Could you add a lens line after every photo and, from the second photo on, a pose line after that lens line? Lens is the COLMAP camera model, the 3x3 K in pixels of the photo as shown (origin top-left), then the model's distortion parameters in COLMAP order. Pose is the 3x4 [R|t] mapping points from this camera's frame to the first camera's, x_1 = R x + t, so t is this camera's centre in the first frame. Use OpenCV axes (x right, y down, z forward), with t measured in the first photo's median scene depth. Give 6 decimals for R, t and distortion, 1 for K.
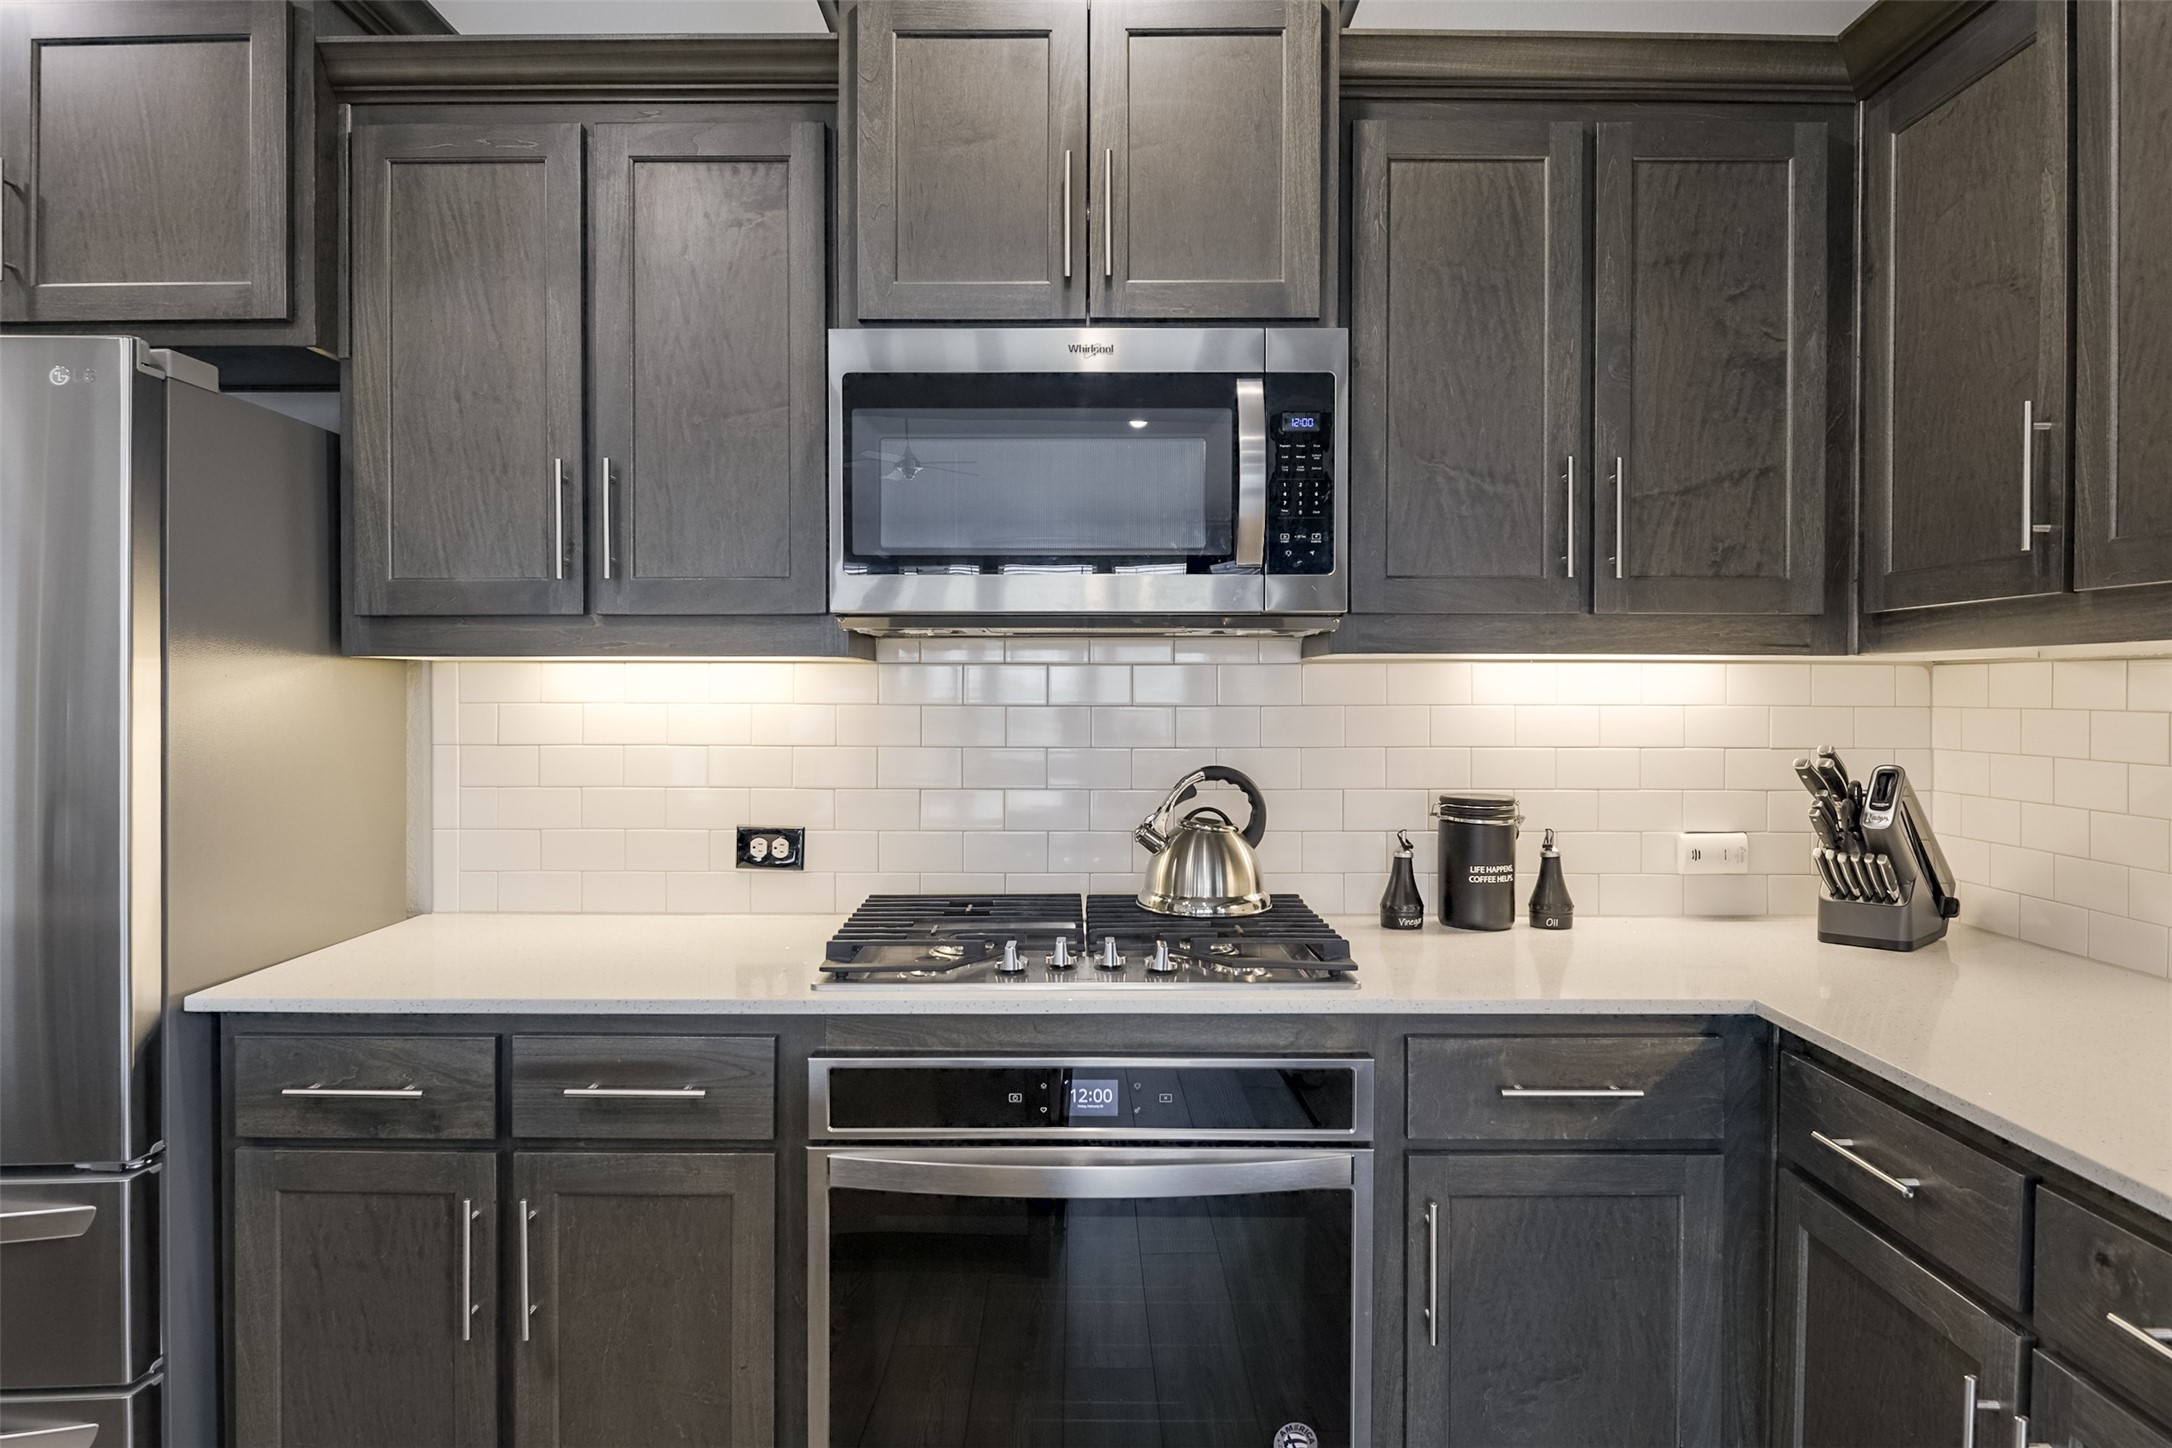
lens RADIAL K [[1378.0, 0, 1054.2], [0, 1378.0, 697.8], [0, 0, 1]] dist [-0.002116, -0.001246]
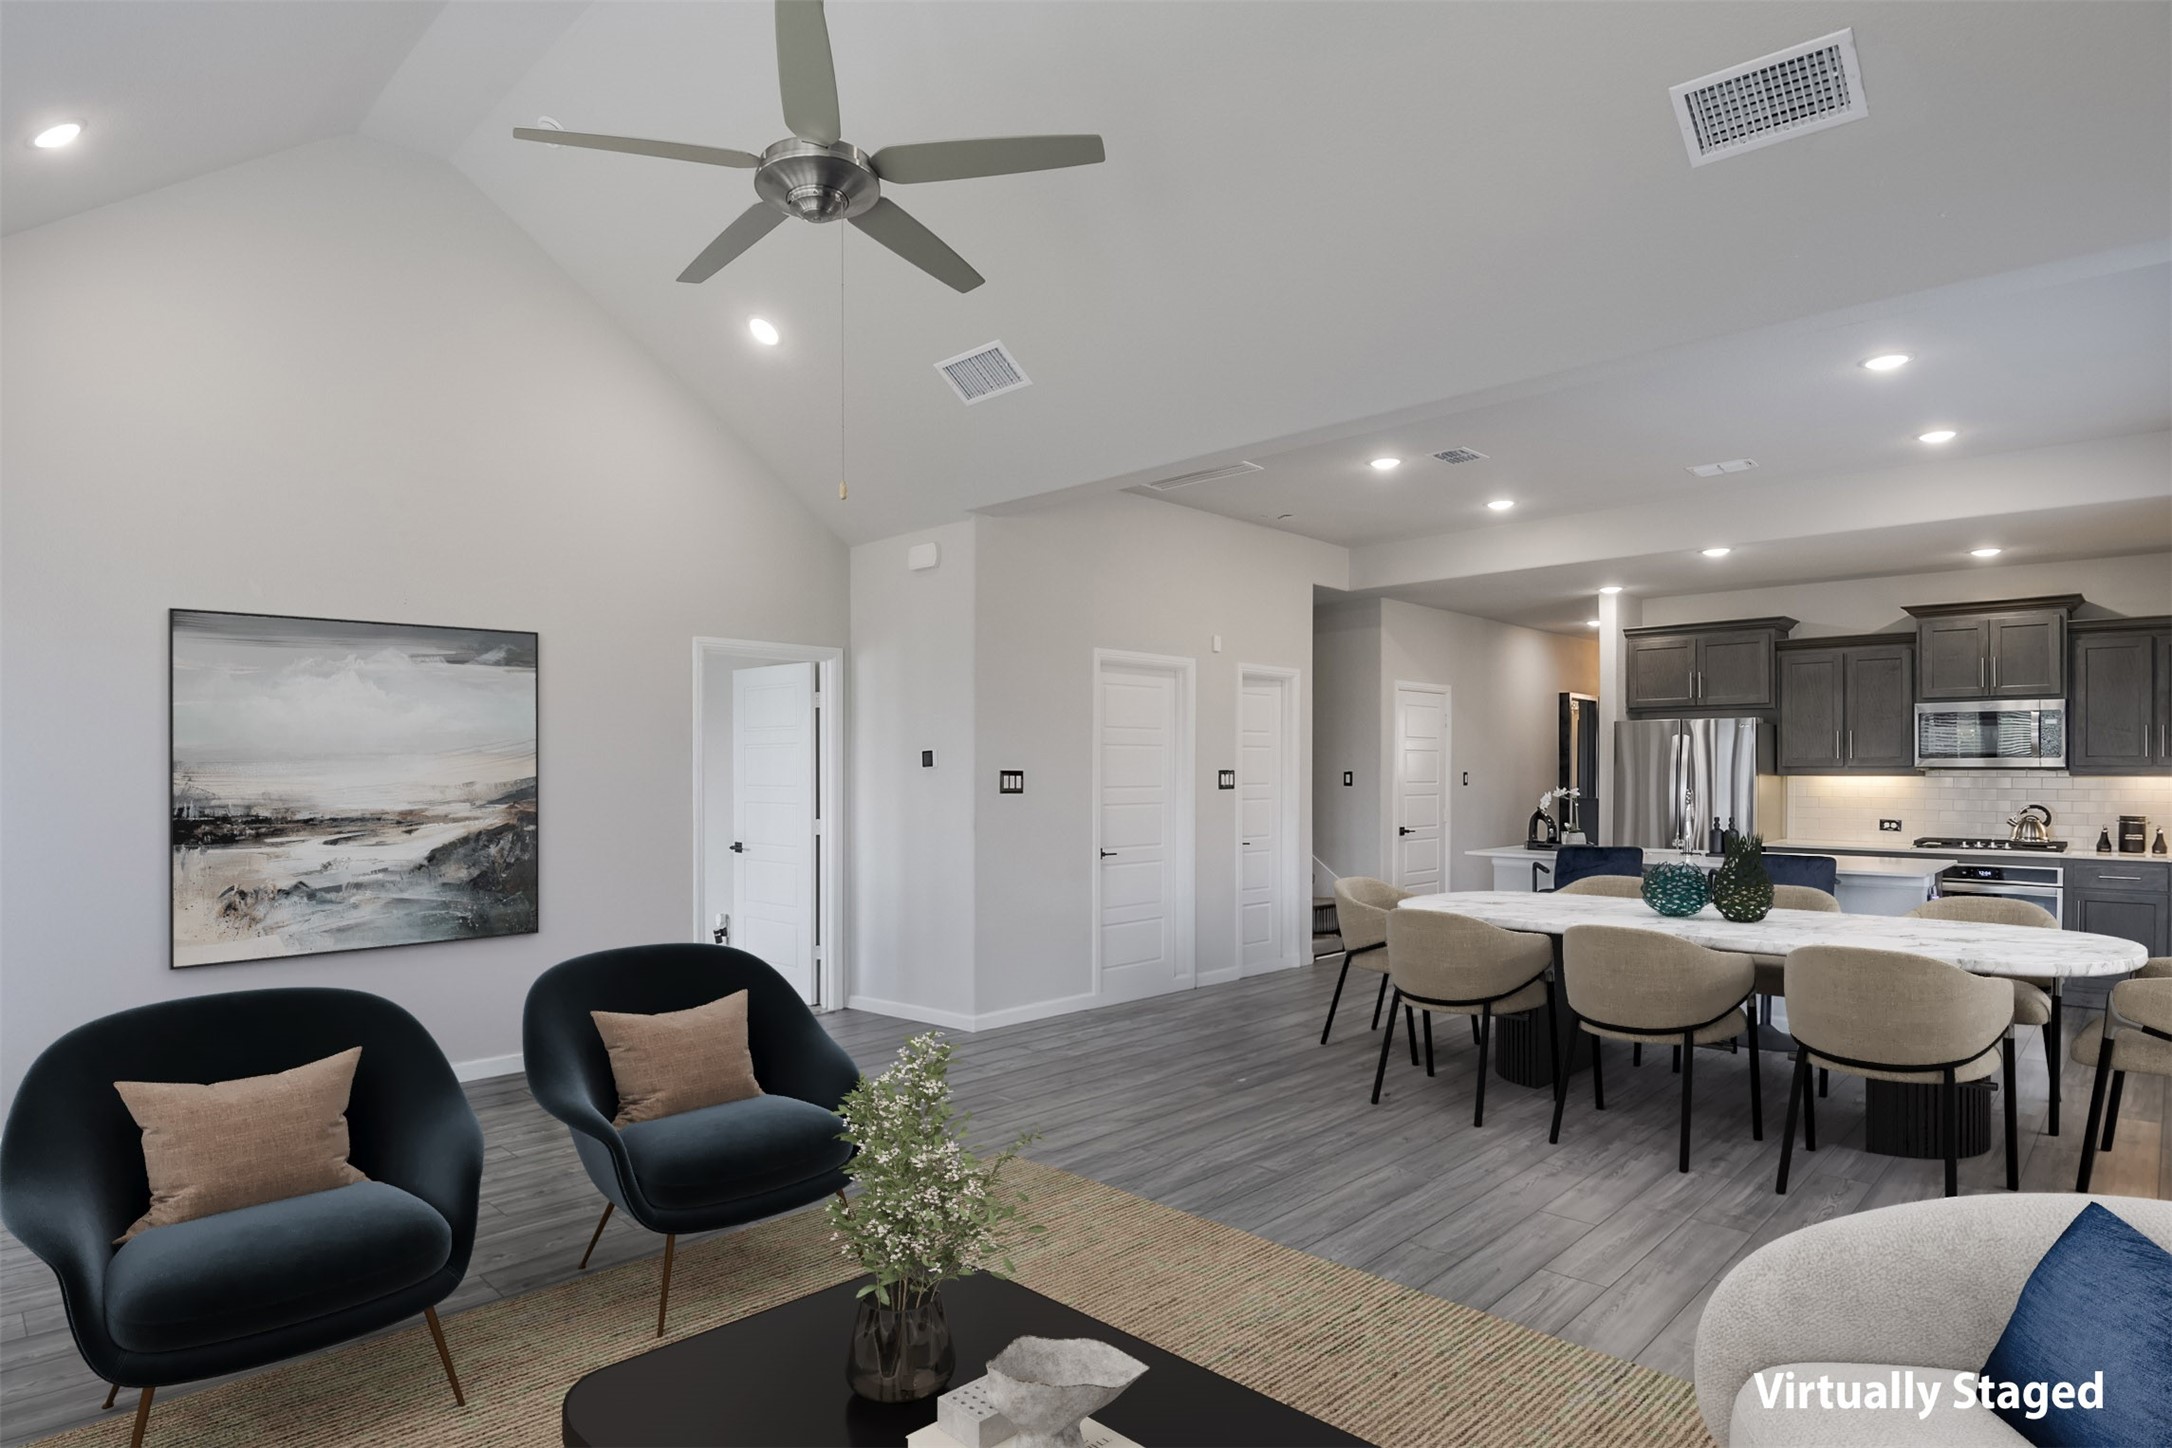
lens RADIAL K [[1125.8, 0, 934.9], [0, 1125.8, 780.3], [0, 0, 1]] dist [-0.049660, 0.000555]
pose [[0.663825, 0.005269, -0.747869, 0.313893], [-0.006138, 0.999980, 0.001597, -0.005016], [0.747863, 0.003530, 0.663844, -3.345089]]
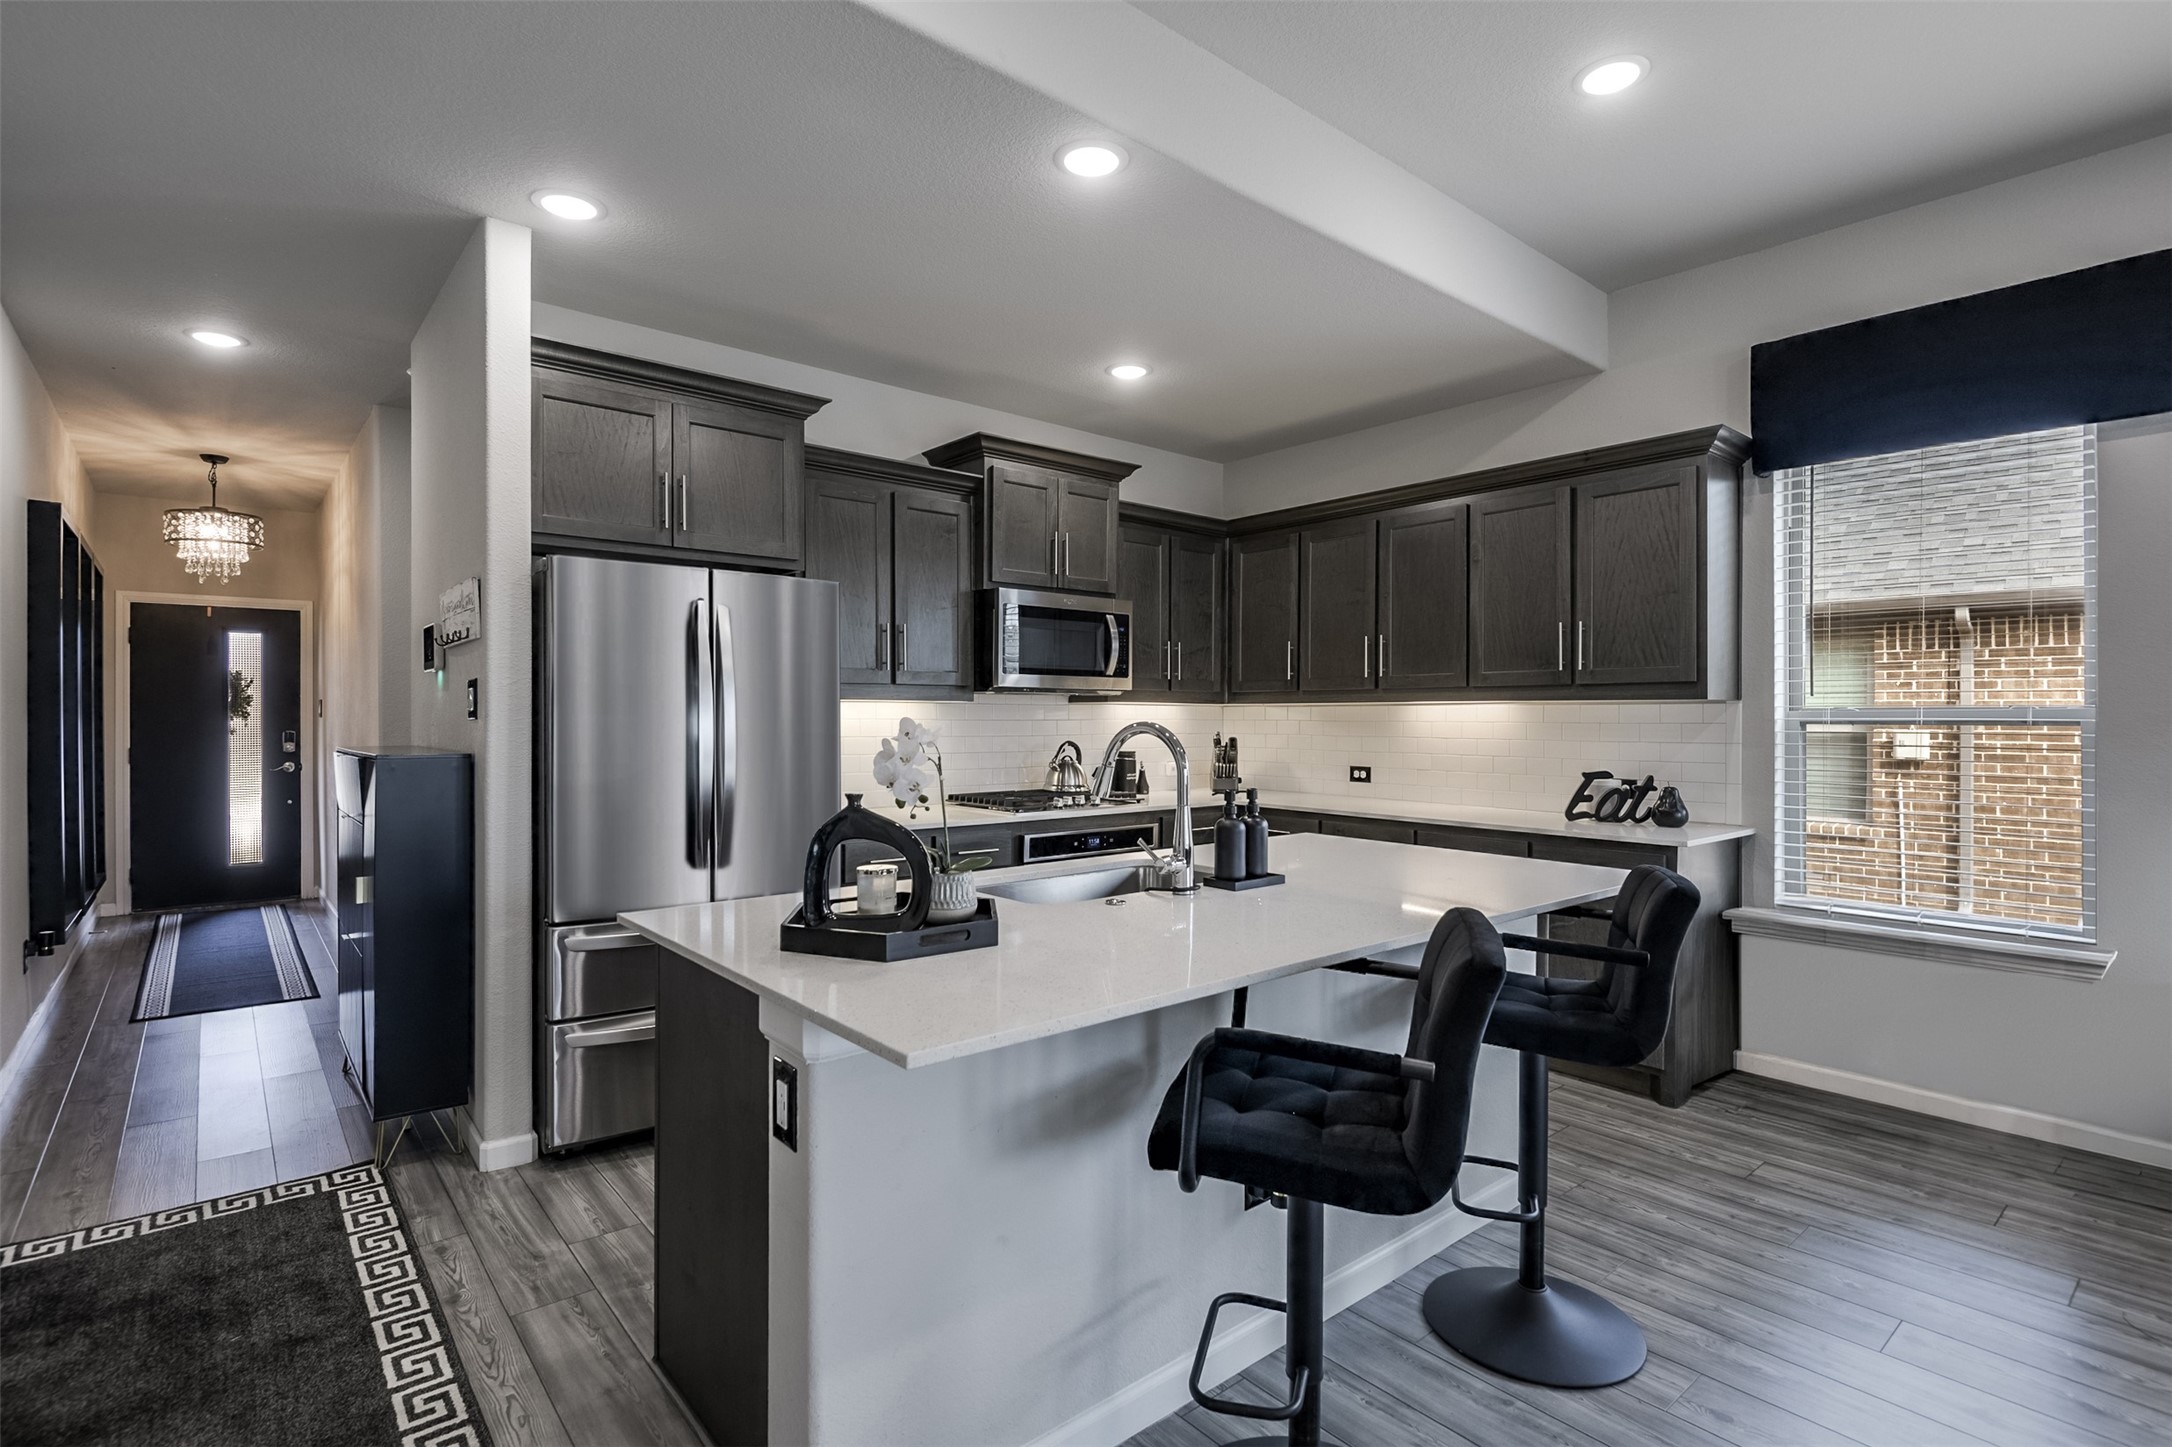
lens RADIAL K [[1047.9, 0, 1086.0], [0, 1047.9, 723.5], [0, 0, 1]] dist [0.019563, -0.023408]
pose [[0.762675, -0.003612, 0.646772, -1.296582], [0.002560, 0.999993, 0.002565, 0.007825], [-0.646777, -0.000300, 0.762679, -0.702796]]
